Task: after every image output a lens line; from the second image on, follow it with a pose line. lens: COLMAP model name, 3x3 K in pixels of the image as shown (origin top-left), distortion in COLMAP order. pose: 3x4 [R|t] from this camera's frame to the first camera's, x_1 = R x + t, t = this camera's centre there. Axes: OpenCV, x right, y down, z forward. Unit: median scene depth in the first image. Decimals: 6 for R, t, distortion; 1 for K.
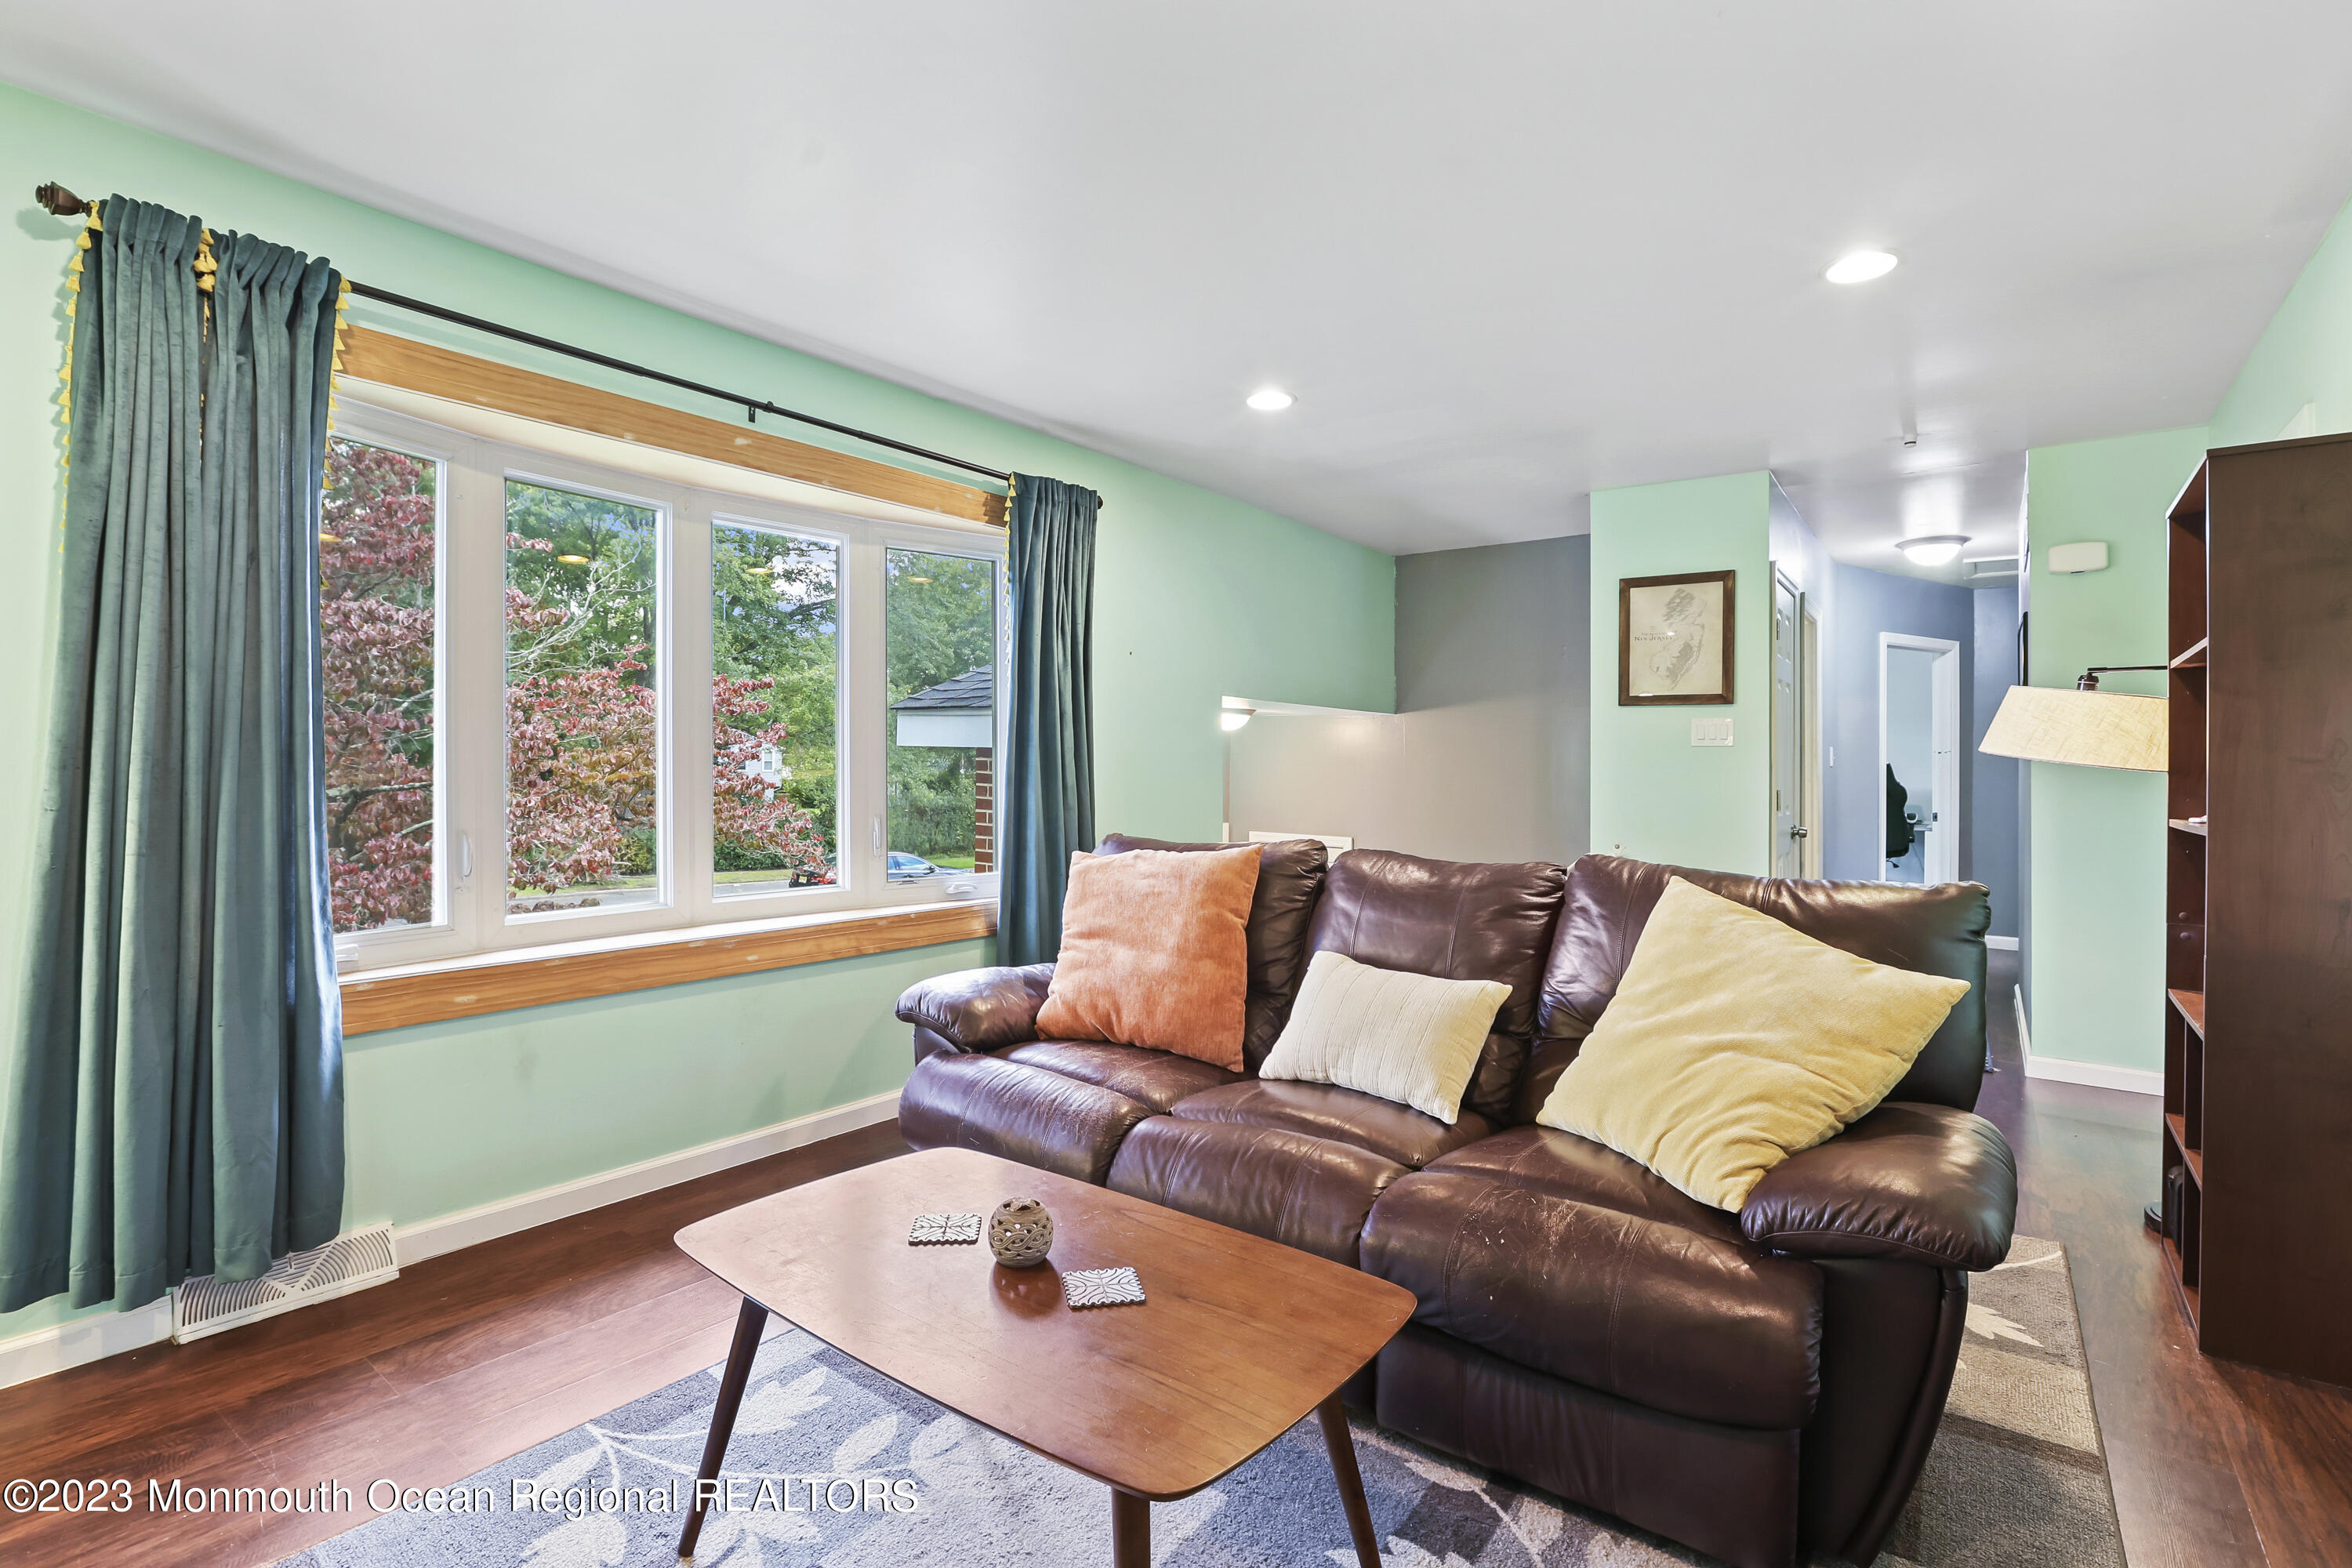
lens RADIAL K [[1089.2, 0, 1180.2], [0, 1089.2, 770.9], [0, 0, 1]] dist [-0.013765, 0.000459]
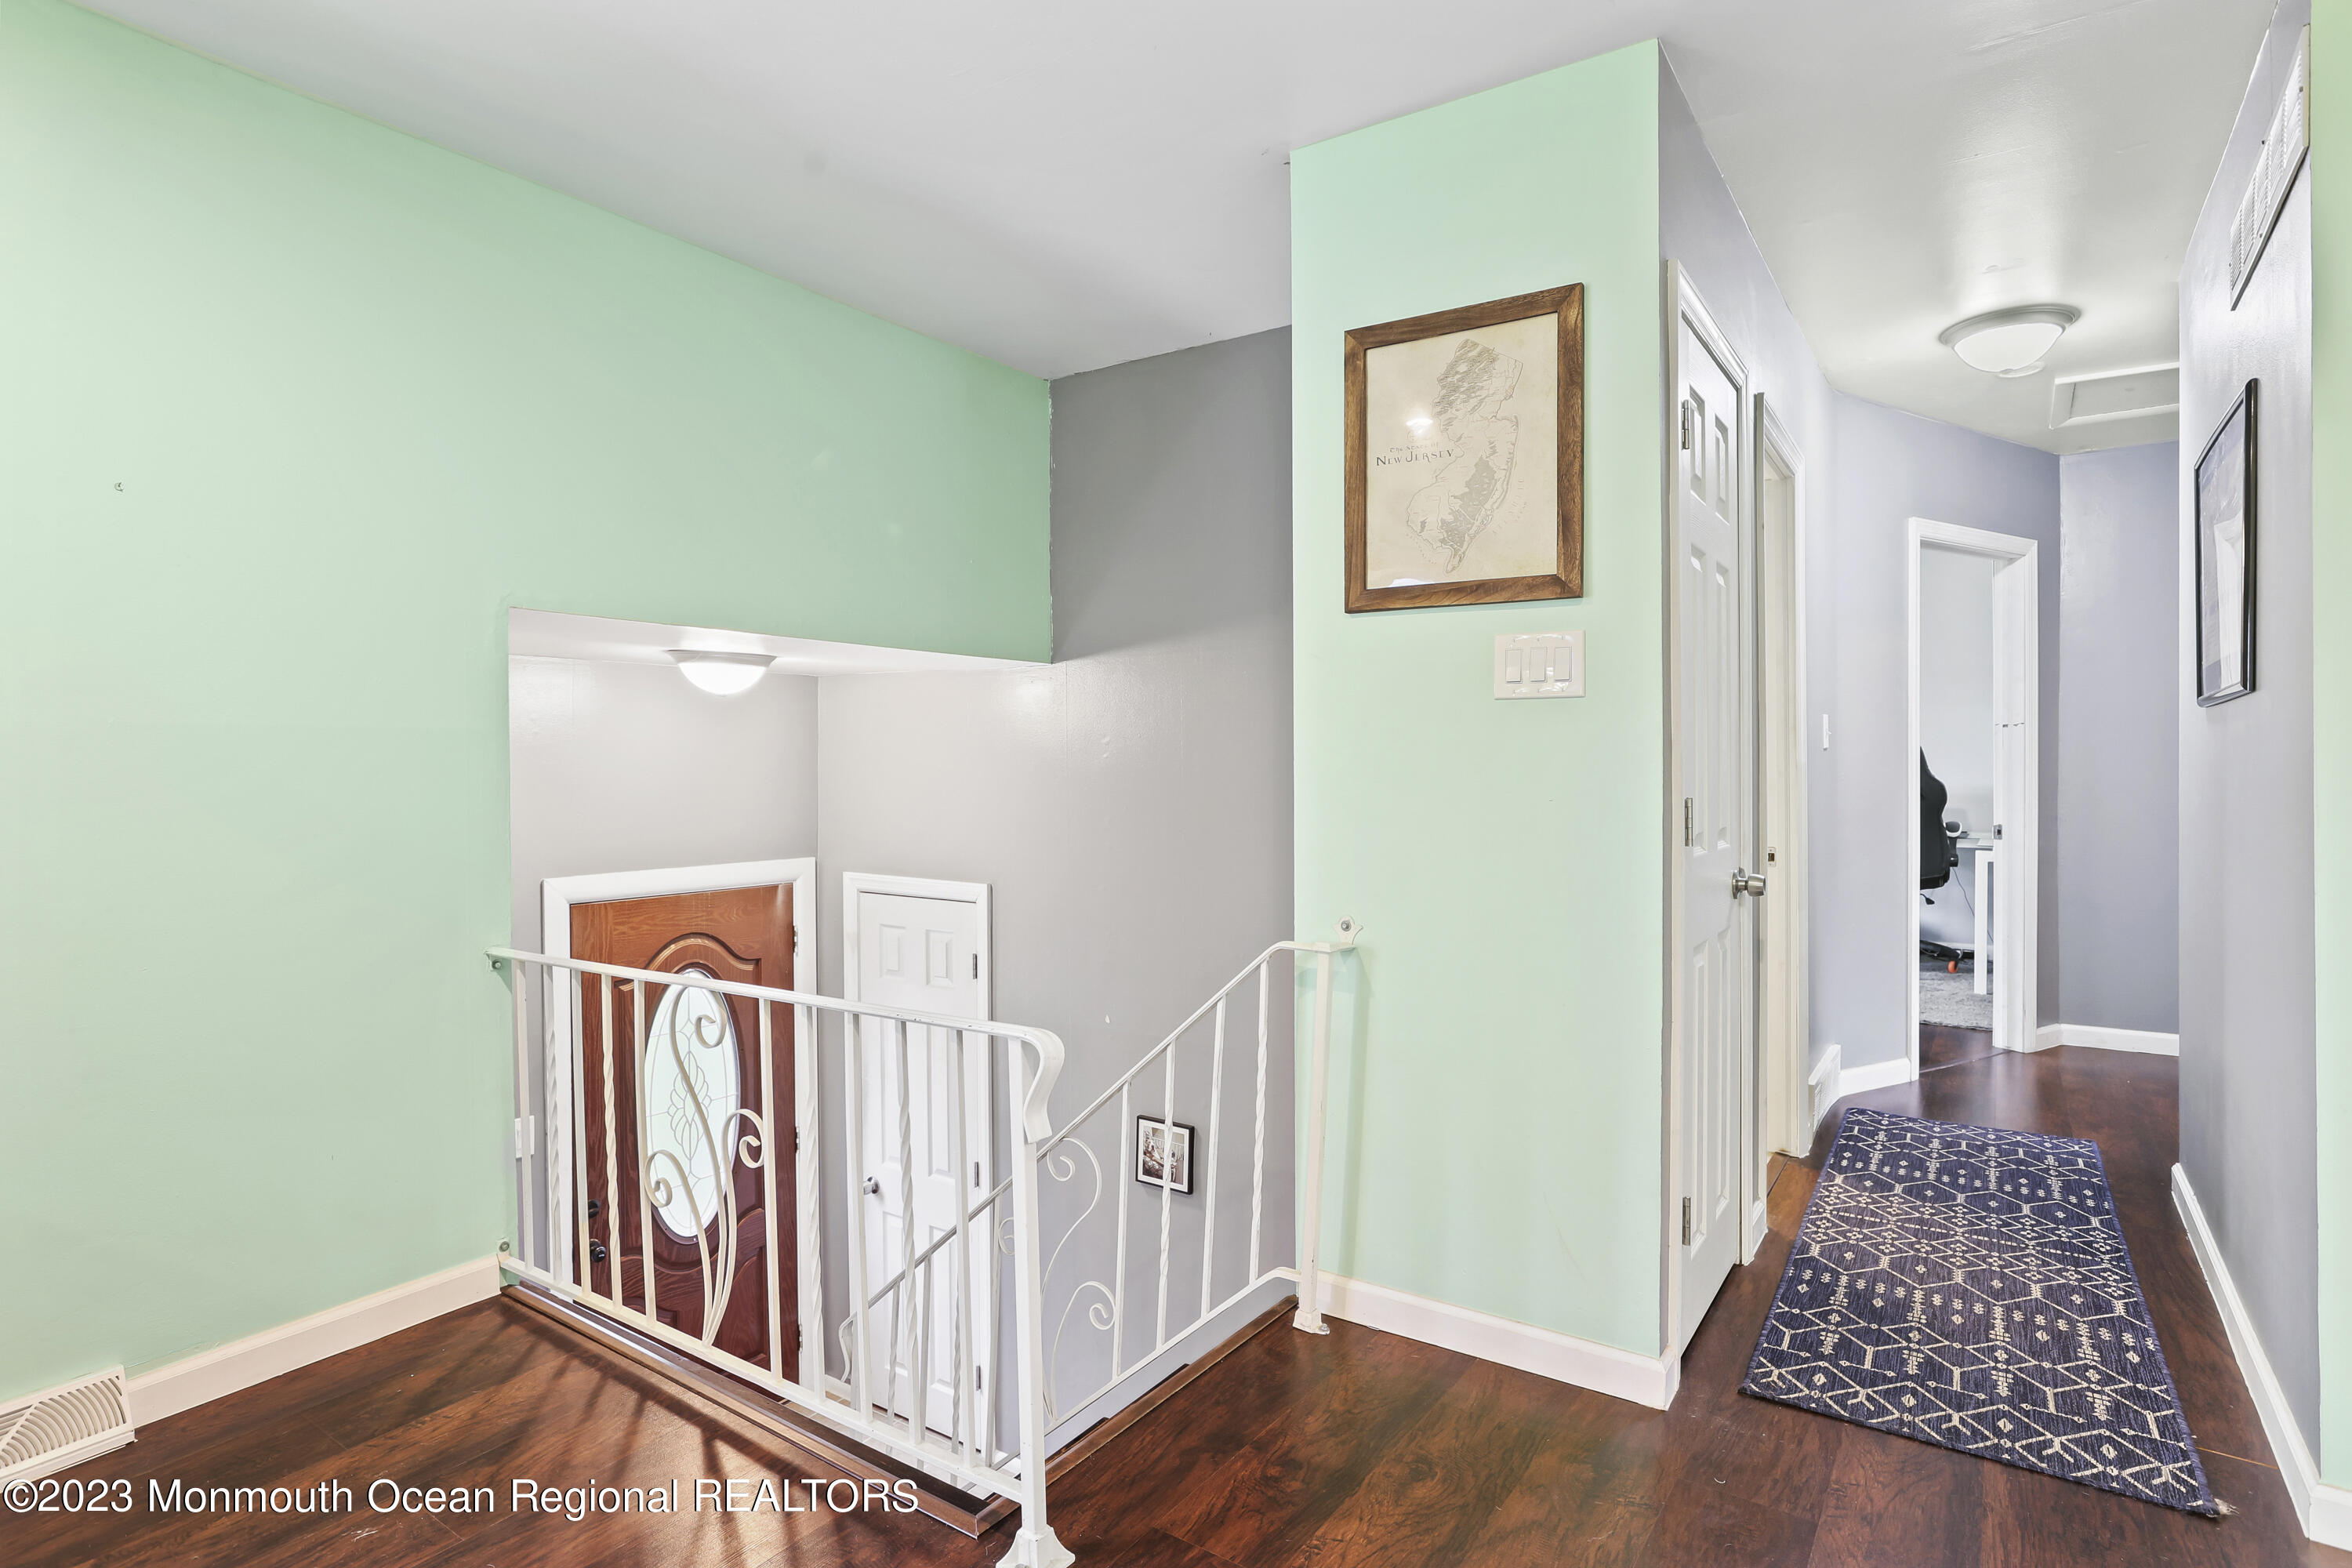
lens RADIAL K [[1218.8, 0, 1171.7], [0, 1218.8, 784.5], [0, 0, 1]] dist [-0.018081, -0.000995]
pose [[0.999463, -0.011916, 0.030522, 0.288340], [0.011666, 0.999897, 0.008383, 0.005579], [-0.030619, -0.008022, 0.999499, 0.455701]]
